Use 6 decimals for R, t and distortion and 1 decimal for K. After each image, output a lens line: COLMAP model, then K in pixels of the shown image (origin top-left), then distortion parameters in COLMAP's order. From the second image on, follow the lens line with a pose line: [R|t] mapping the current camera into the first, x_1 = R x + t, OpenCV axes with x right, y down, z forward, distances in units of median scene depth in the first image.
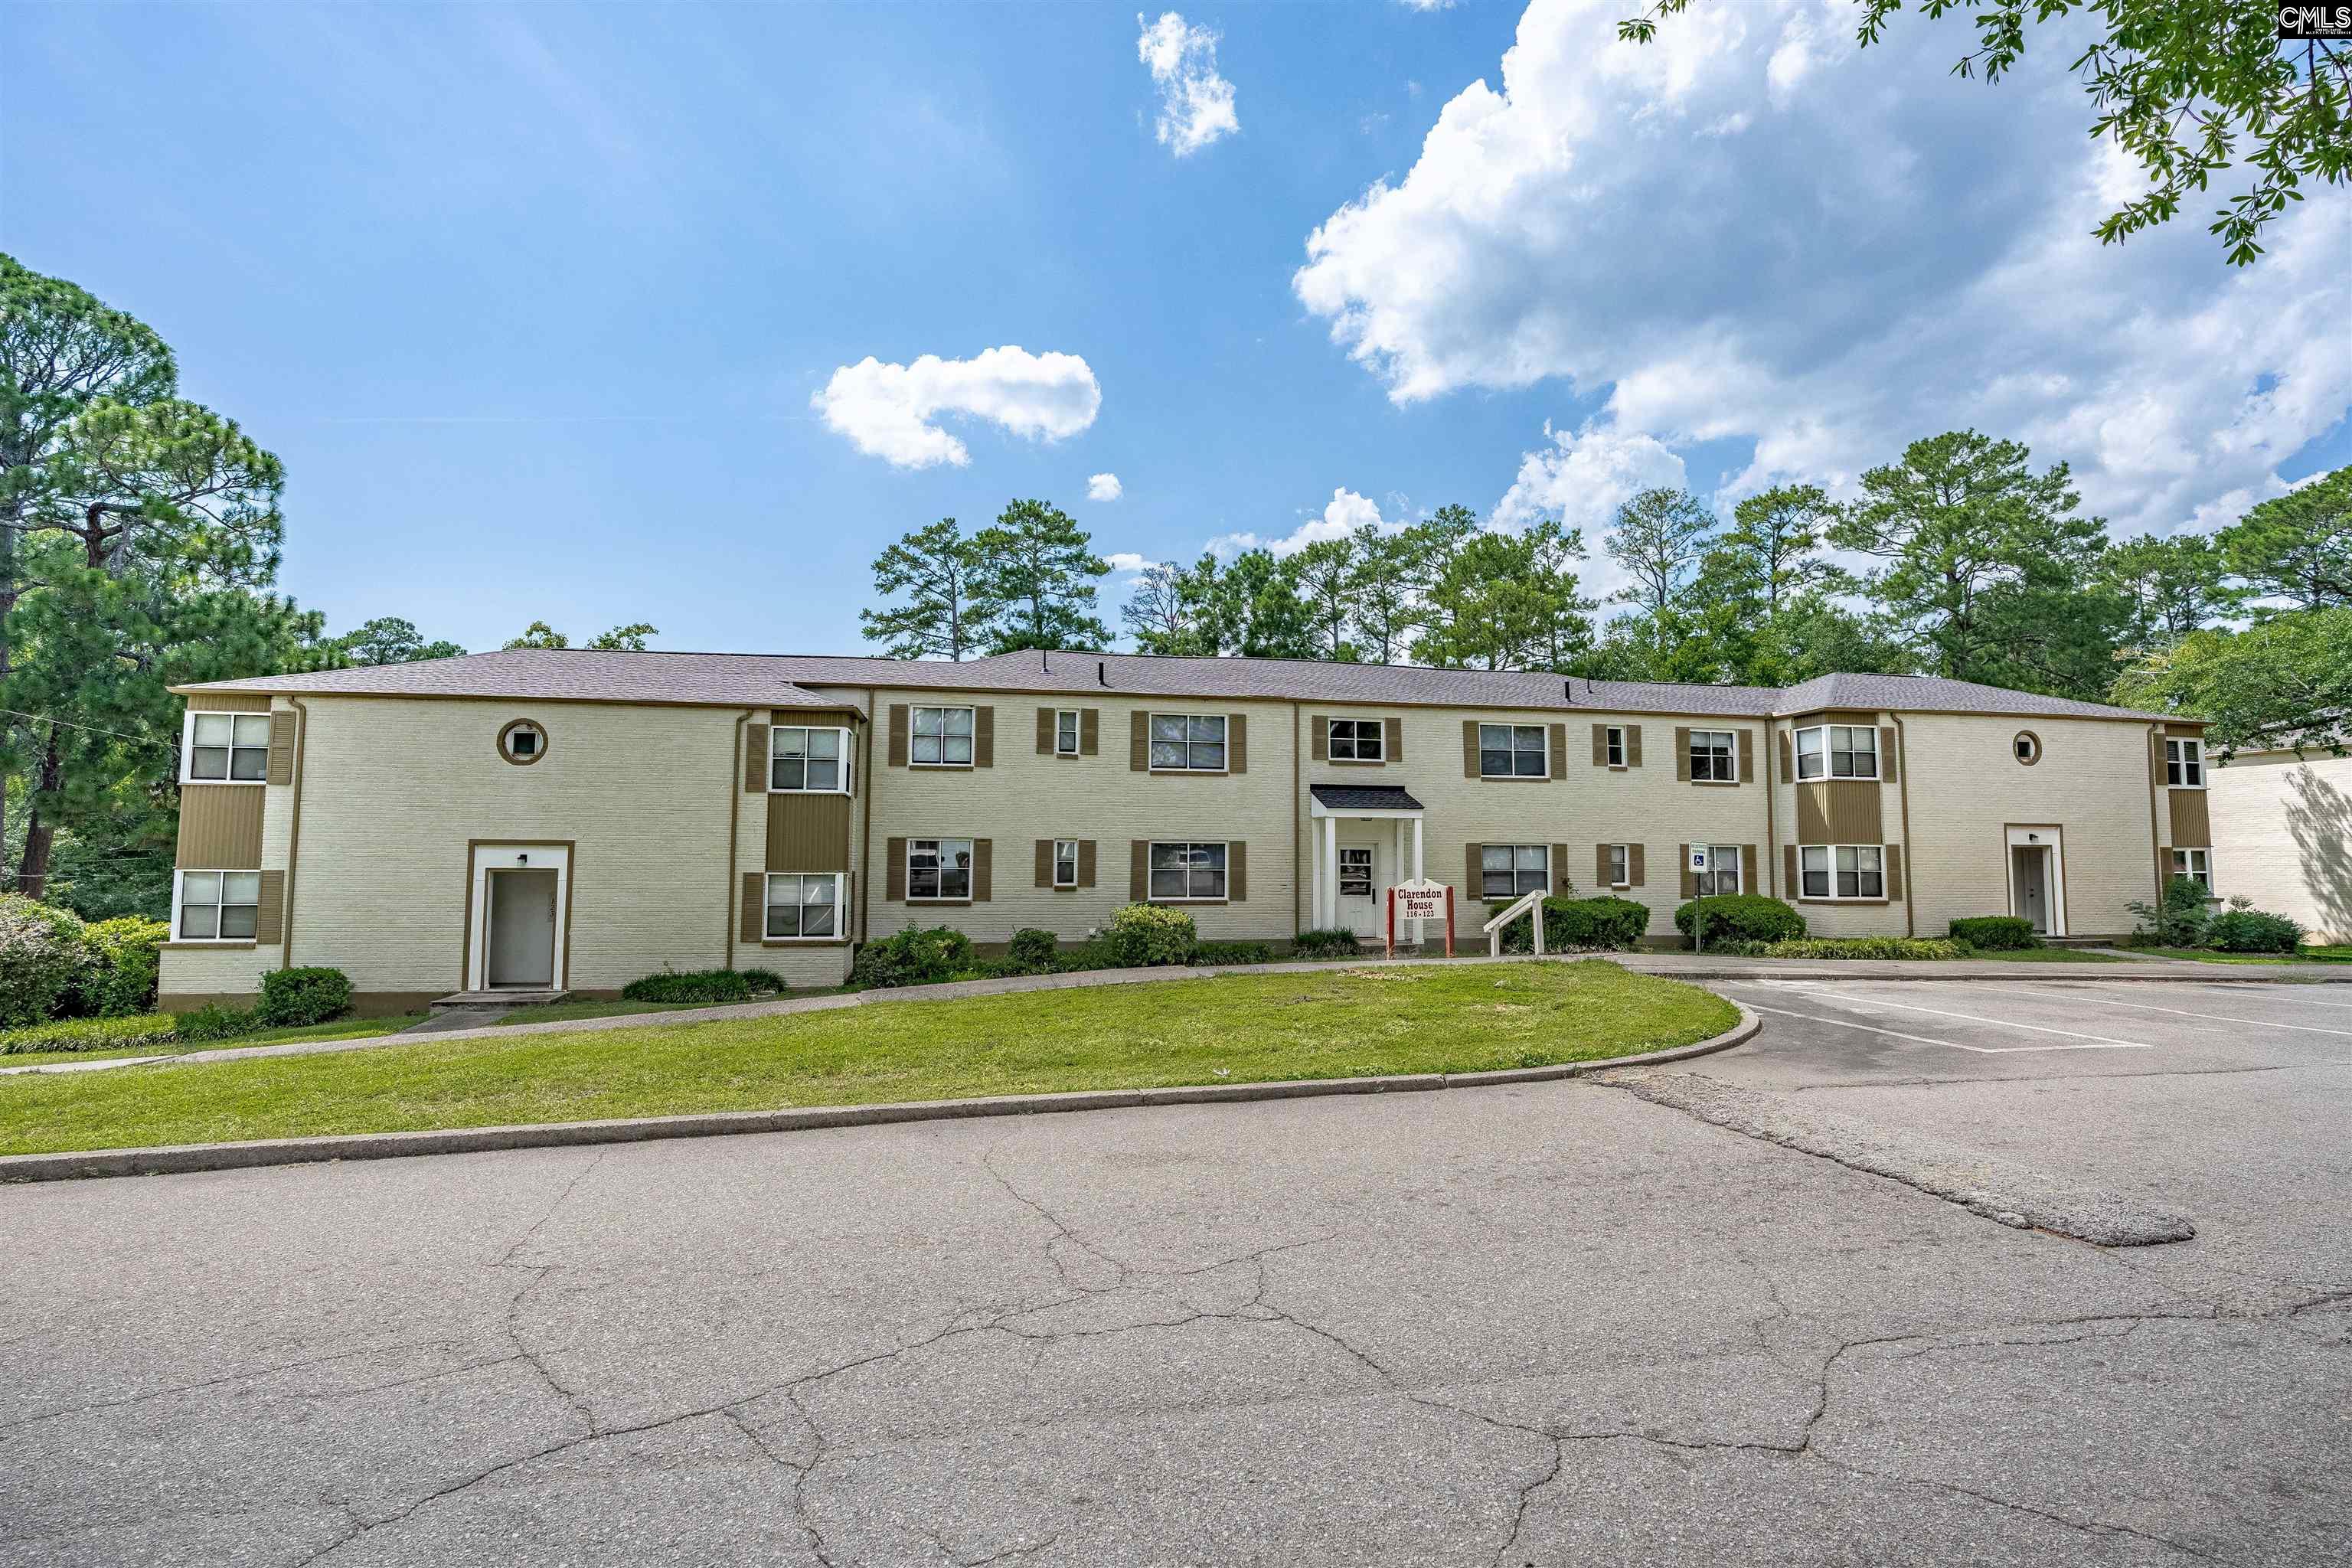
lens RADIAL K [[1104.6, 0, 1168.7], [0, 1104.6, 781.2], [0, 0, 1]] dist [-0.046883, 0.022990]
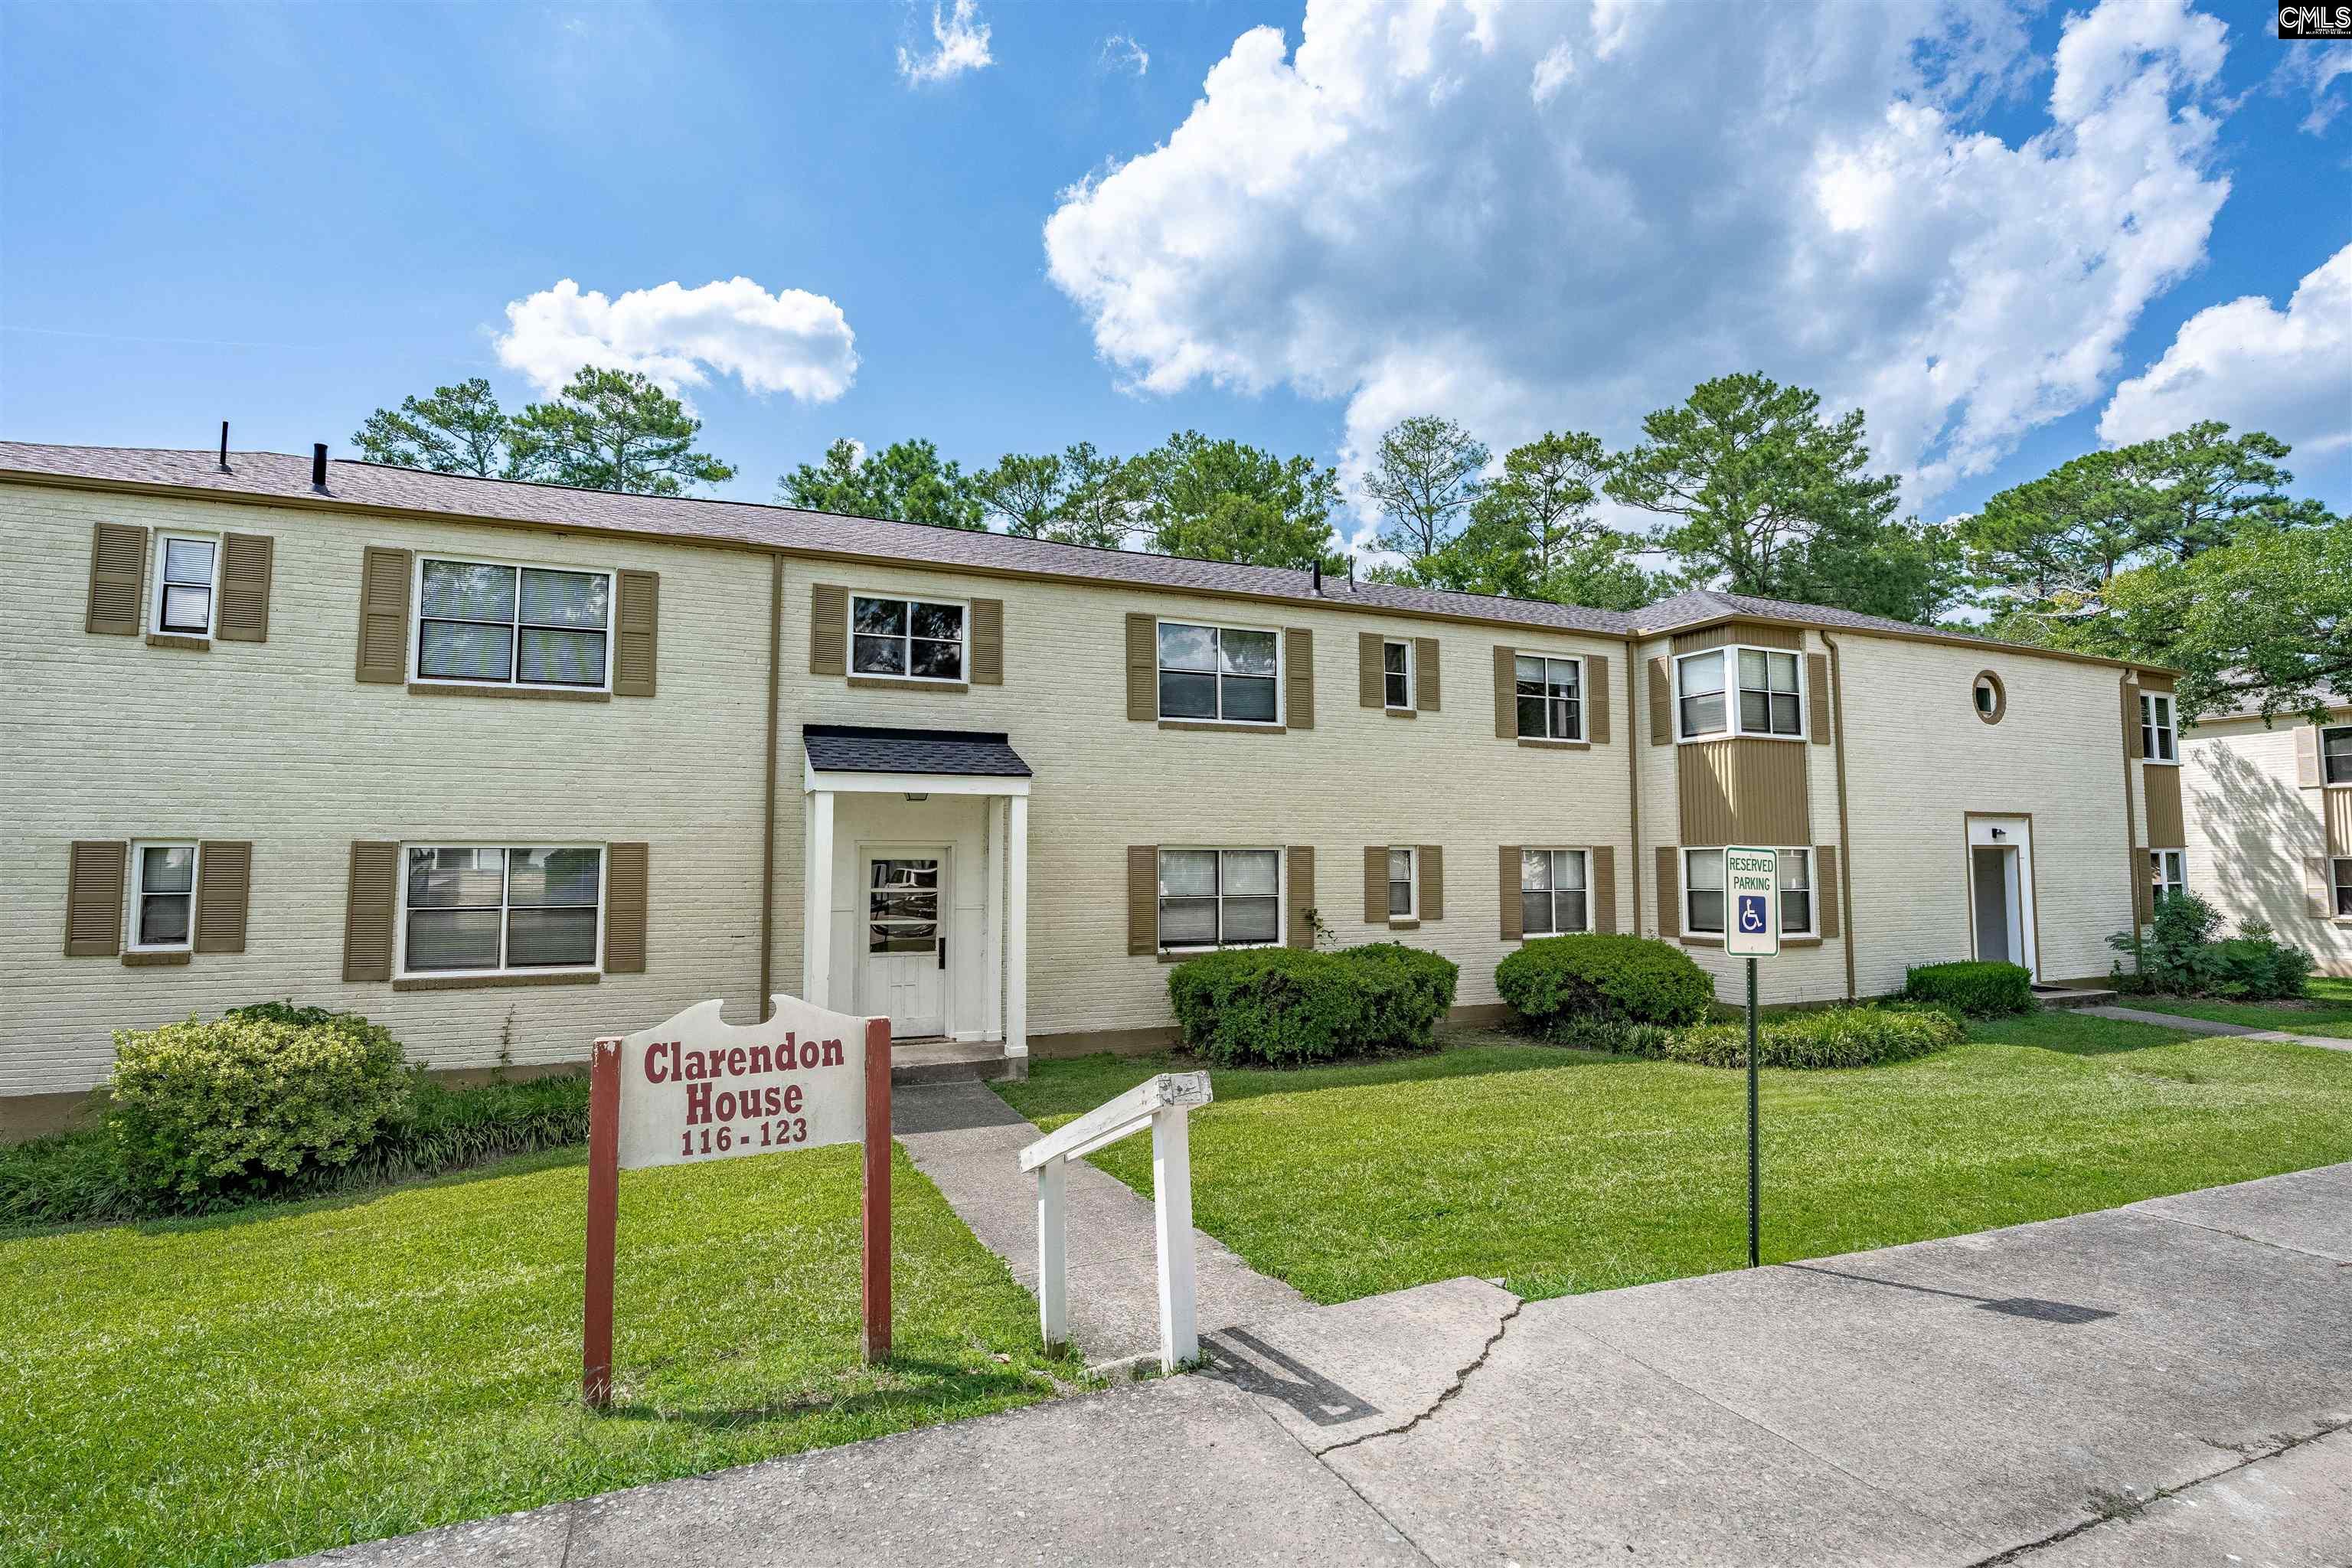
lens RADIAL K [[1104.6, 0, 1168.7], [0, 1104.6, 781.2], [0, 0, 1]] dist [-0.046883, 0.022990]
pose [[0.977413, 0.008268, 0.211179, 0.170083], [-0.008695, 0.999962, 0.001094, 0.023660], [-0.211161, -0.002905, 0.977447, 0.462240]]
